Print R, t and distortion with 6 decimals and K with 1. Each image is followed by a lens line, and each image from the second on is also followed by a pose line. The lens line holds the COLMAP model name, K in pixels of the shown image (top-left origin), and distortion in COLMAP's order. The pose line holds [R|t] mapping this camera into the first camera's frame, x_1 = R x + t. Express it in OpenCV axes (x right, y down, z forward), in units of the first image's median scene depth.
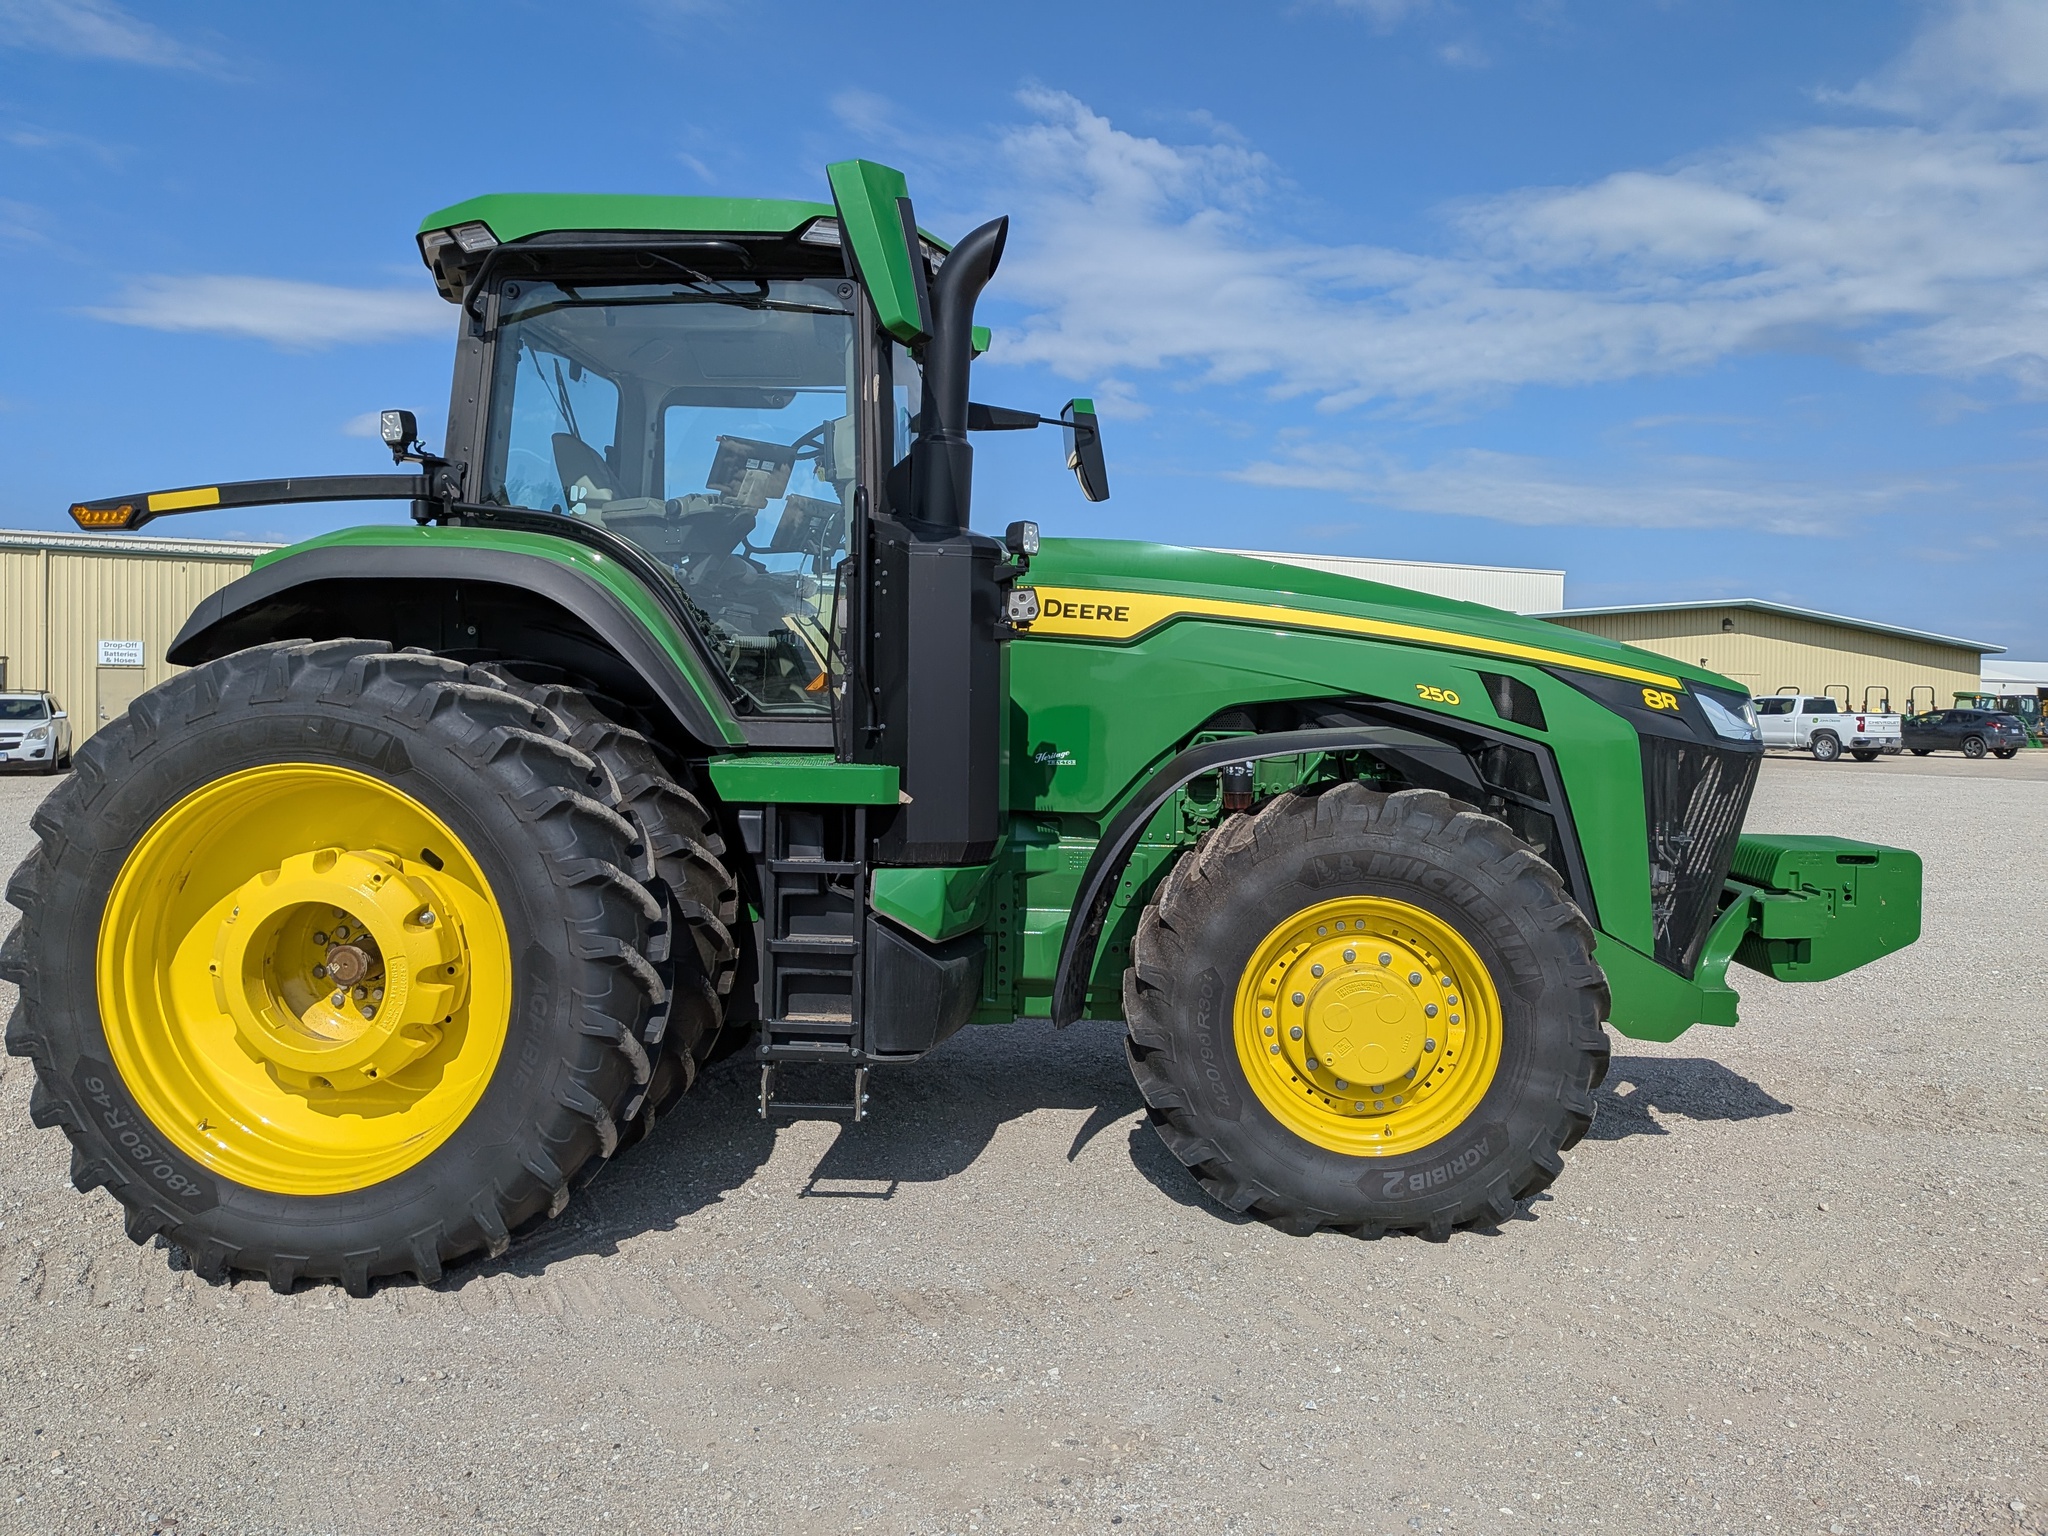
lens RADIAL K [[1436.1, 0, 1151.4], [0, 1436.1, 761.5], [0, 0, 1]] dist [-0.071099, 0.029998]
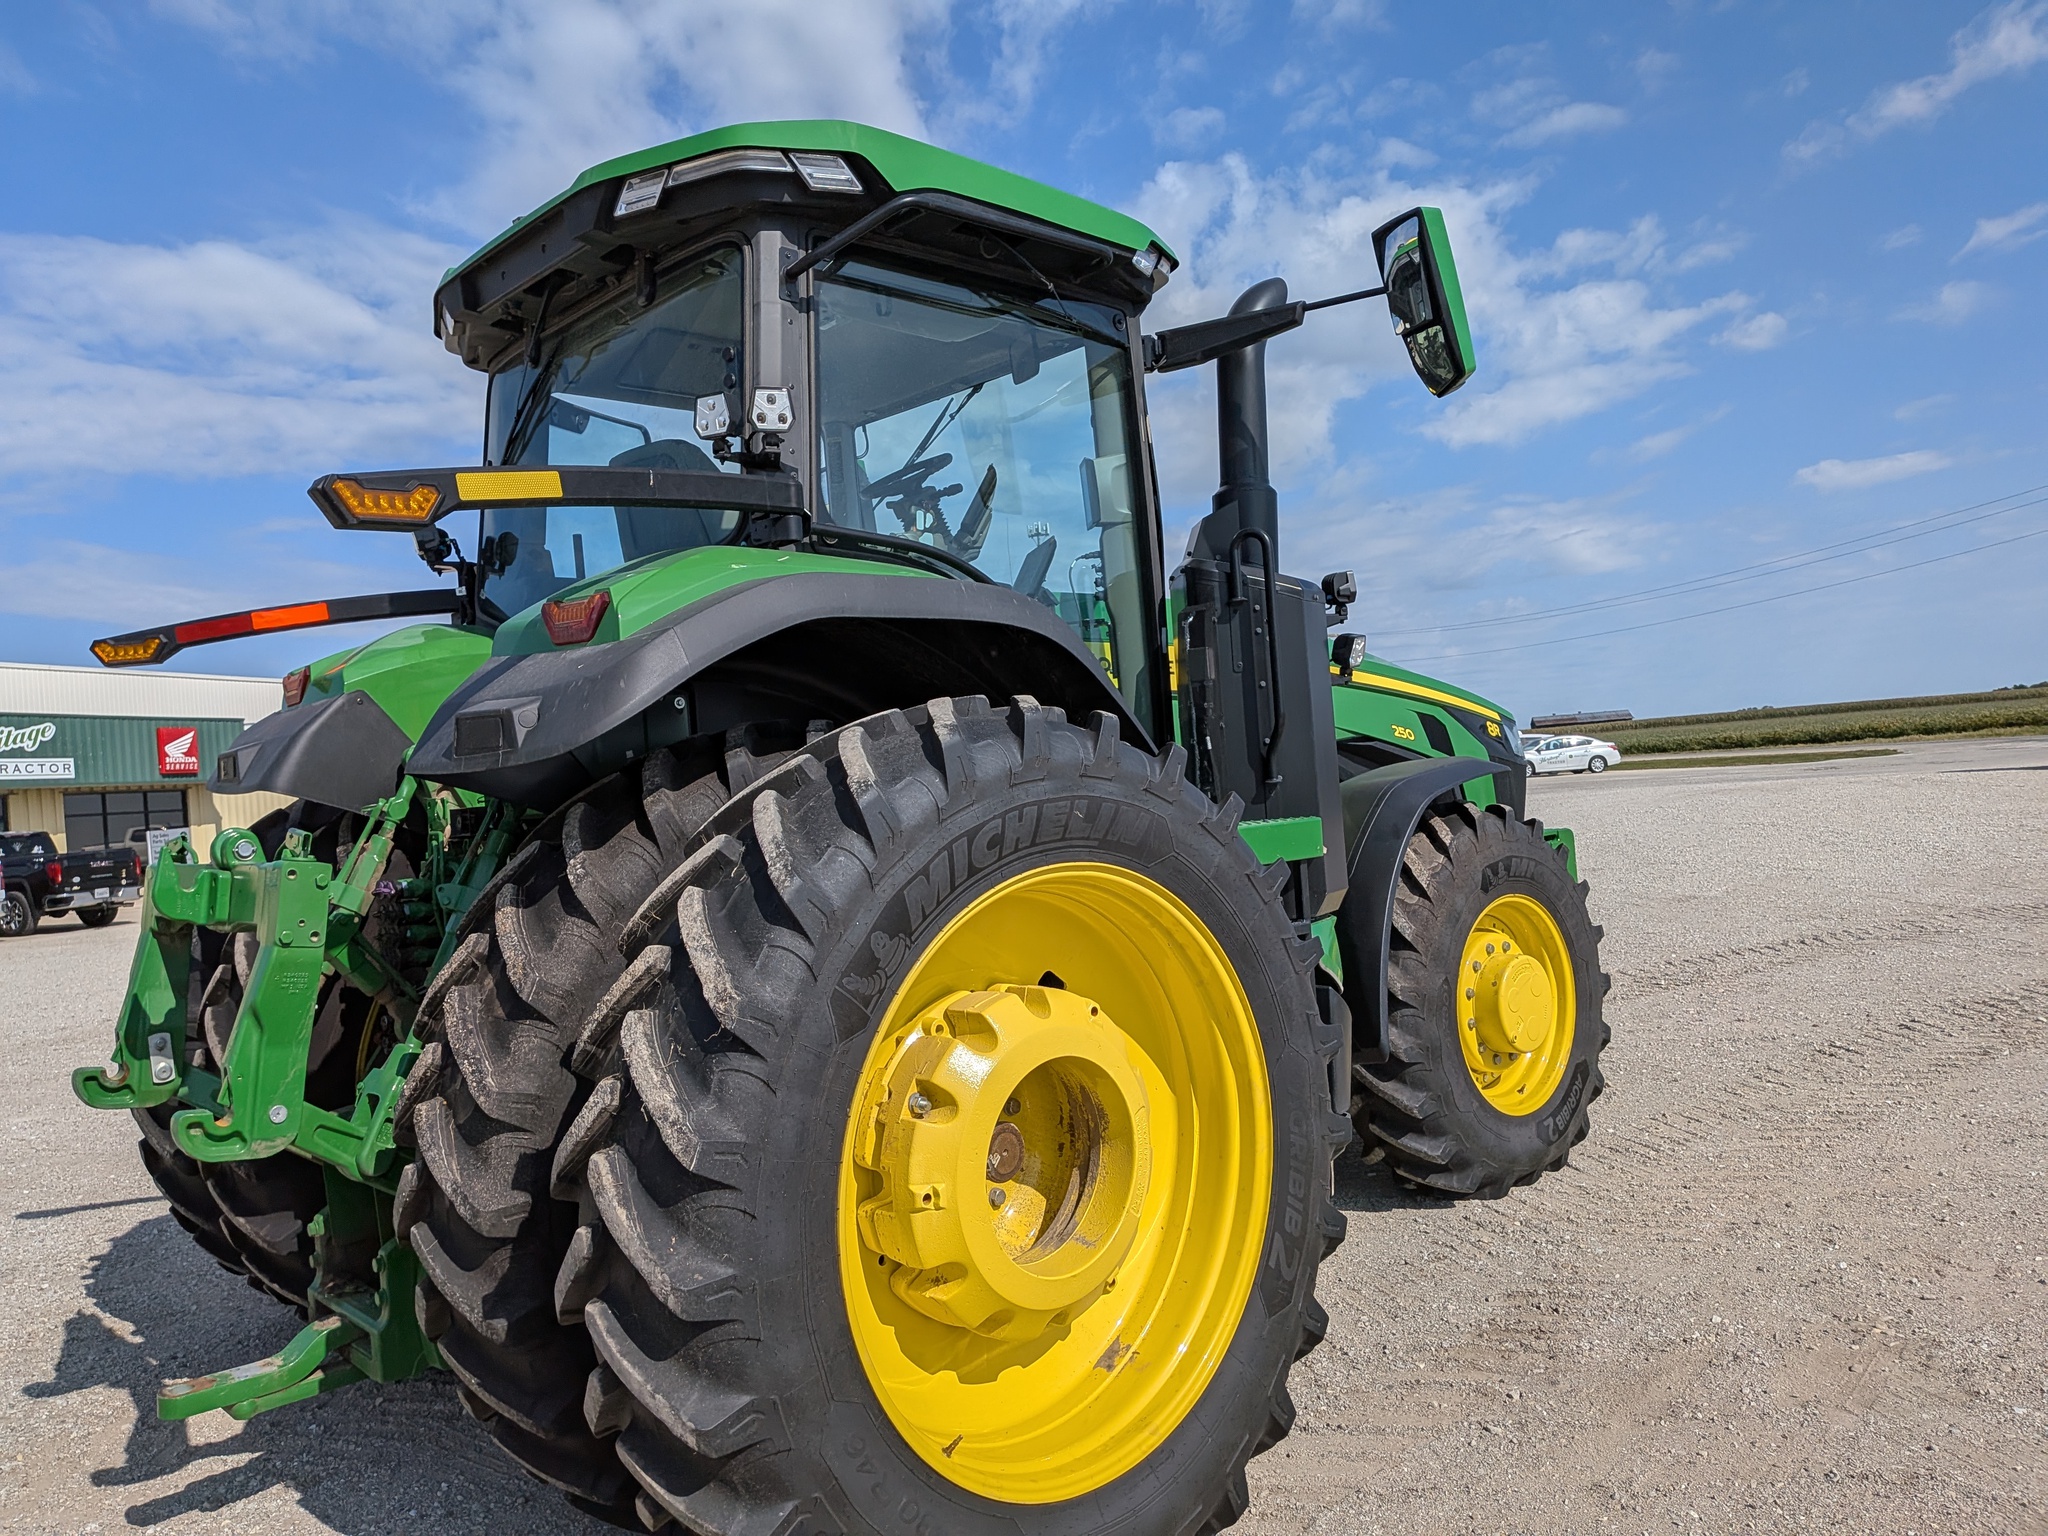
lens RADIAL K [[1436.1, 0, 1151.4], [0, 1436.1, 761.5], [0, 0, 1]] dist [-0.071099, 0.029998]
pose [[0.615346, -0.056564, 0.786225, -0.865091], [0.117270, 0.992892, -0.020350, -0.023691], [-0.779485, 0.104723, 0.617605, 0.430813]]
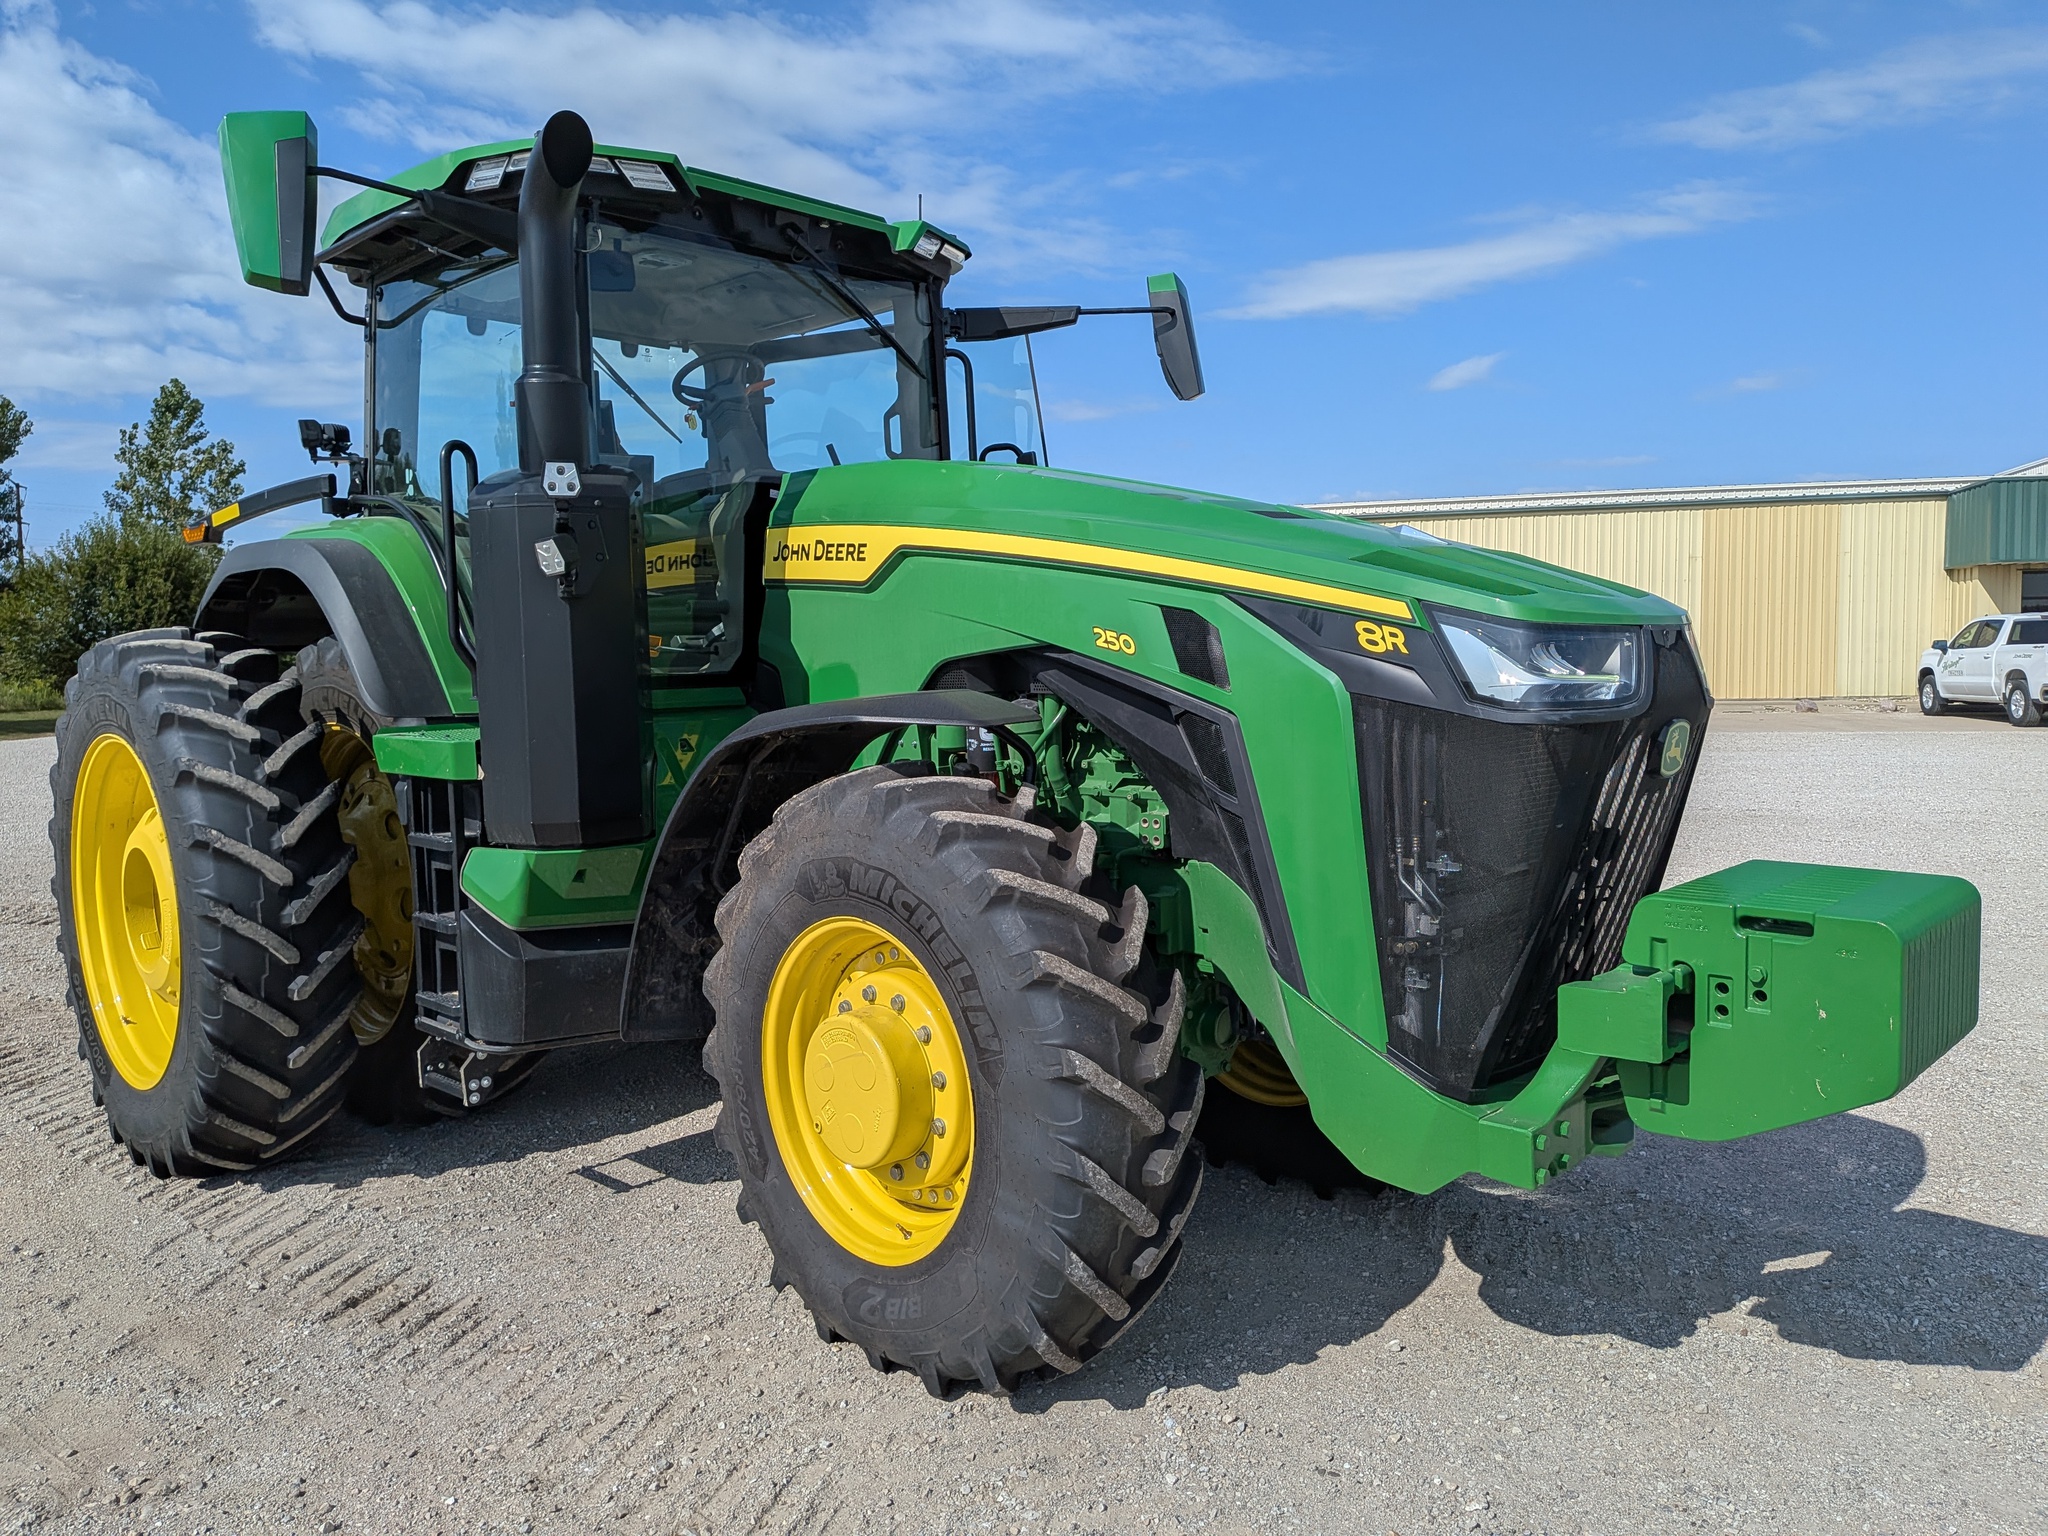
lens RADIAL K [[1531.5, 0, 1024.0], [0, 1531.5, 768.0], [0, 0, 1]] dist [-0.033077, -0.003426]
pose [[0.777525, 0.022587, -0.628446, 0.645254], [0.006689, 0.999001, 0.044181, -0.017370], [0.628817, -0.038555, 0.776597, 0.387194]]
